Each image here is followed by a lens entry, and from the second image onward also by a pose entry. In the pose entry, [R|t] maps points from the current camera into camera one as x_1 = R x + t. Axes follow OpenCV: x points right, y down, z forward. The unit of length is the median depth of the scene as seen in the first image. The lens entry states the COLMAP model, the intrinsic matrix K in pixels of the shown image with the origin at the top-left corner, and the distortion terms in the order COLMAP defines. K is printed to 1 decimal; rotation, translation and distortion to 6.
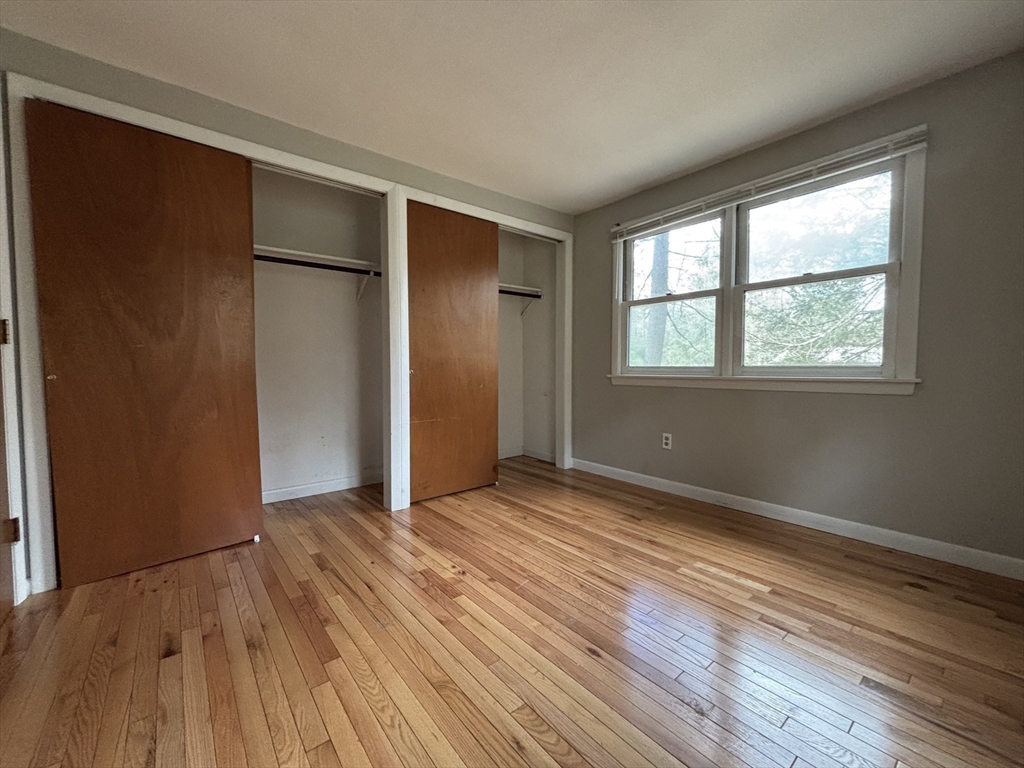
lens RADIAL K [[415.3, 0, 501.9], [0, 415.3, 388.0], [0, 0, 1]] dist [0.001084, -0.002013]
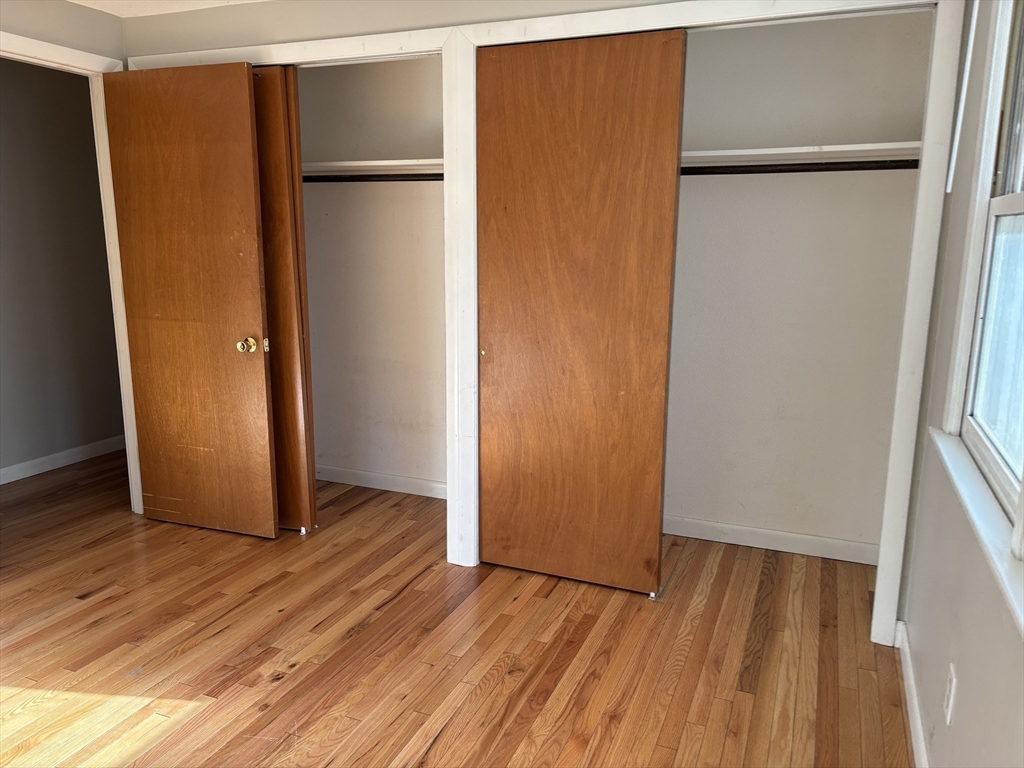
lens RADIAL K [[772.5, 0, 510.2], [0, 772.5, 386.4], [0, 0, 1]] dist [0.037584, -0.039910]
pose [[0.474616, 0.177973, -0.862012, 1.079102], [-0.050806, 0.983251, 0.175031, -0.265836], [0.878725, -0.039277, 0.475709, 0.727228]]
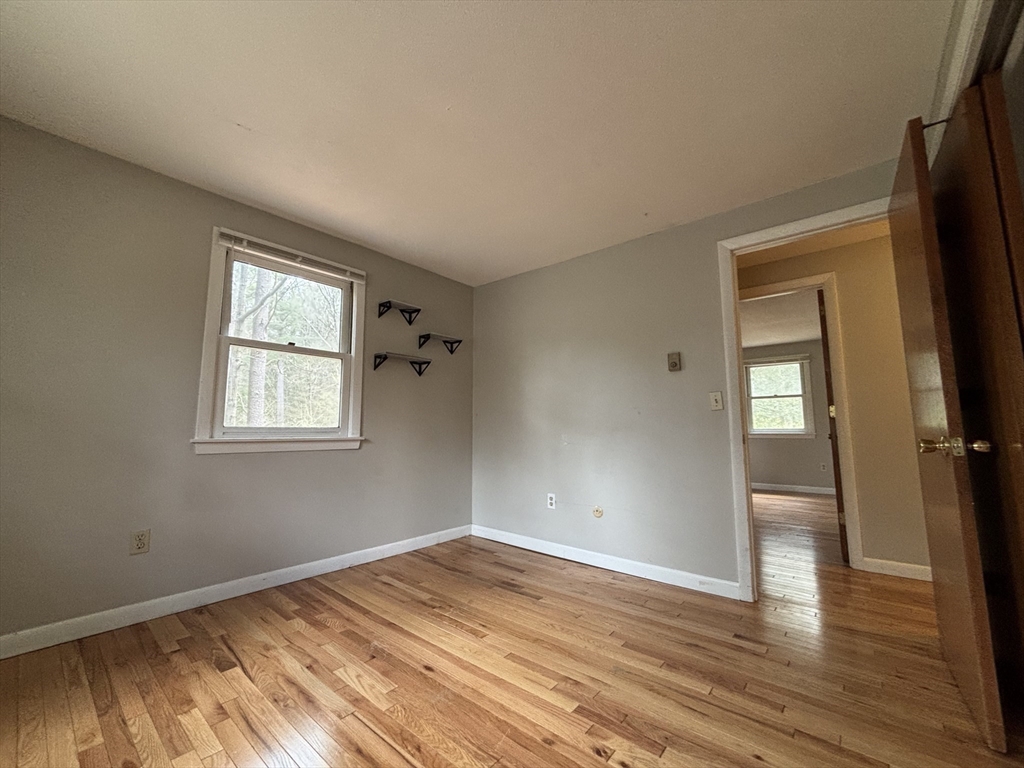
lens RADIAL K [[415.3, 0, 496.3], [0, 415.3, 374.2], [0, 0, 1]] dist [0.001084, -0.002013]
pose [[-0.983539, -0.021790, -0.179379, 0.185294], [-0.007339, 0.996701, -0.080833, -0.081454], [0.180548, -0.078186, -0.980454, 1.602954]]
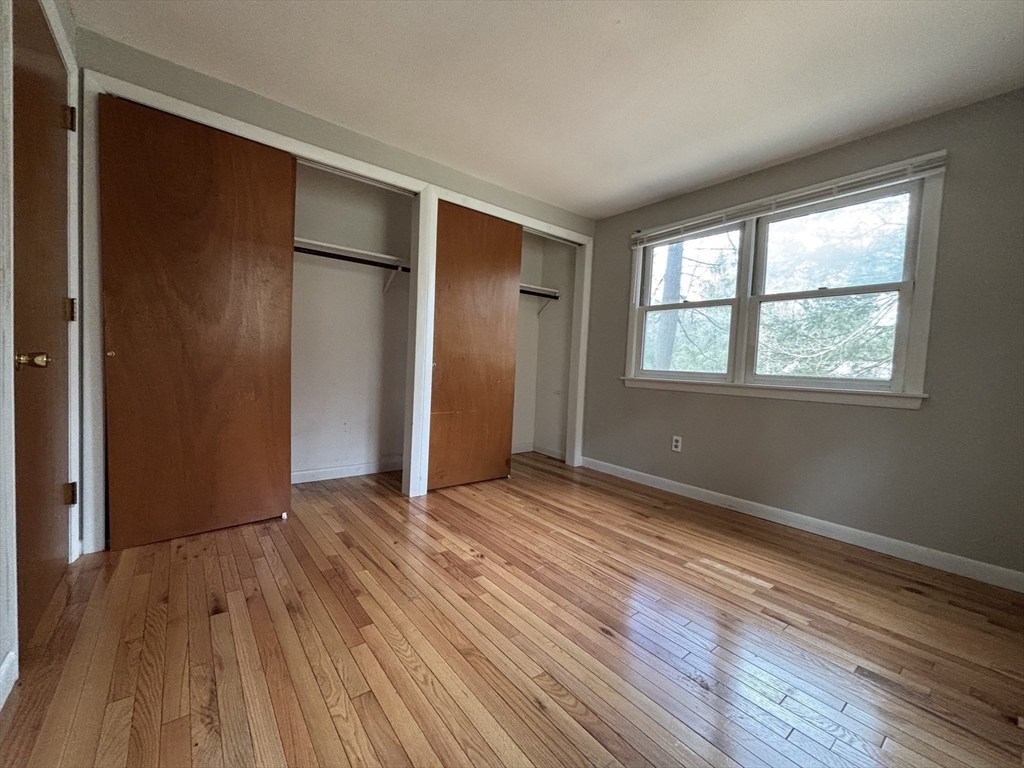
lens RADIAL K [[415.3, 0, 501.4], [0, 415.3, 387.9], [0, 0, 1]] dist [0.001084, -0.002013]
pose [[0.998798, 0.047354, -0.012659, -0.047779], [-0.047298, 0.998870, 0.004658, 0.008244], [0.012865, -0.004054, 0.999909, -0.056078]]
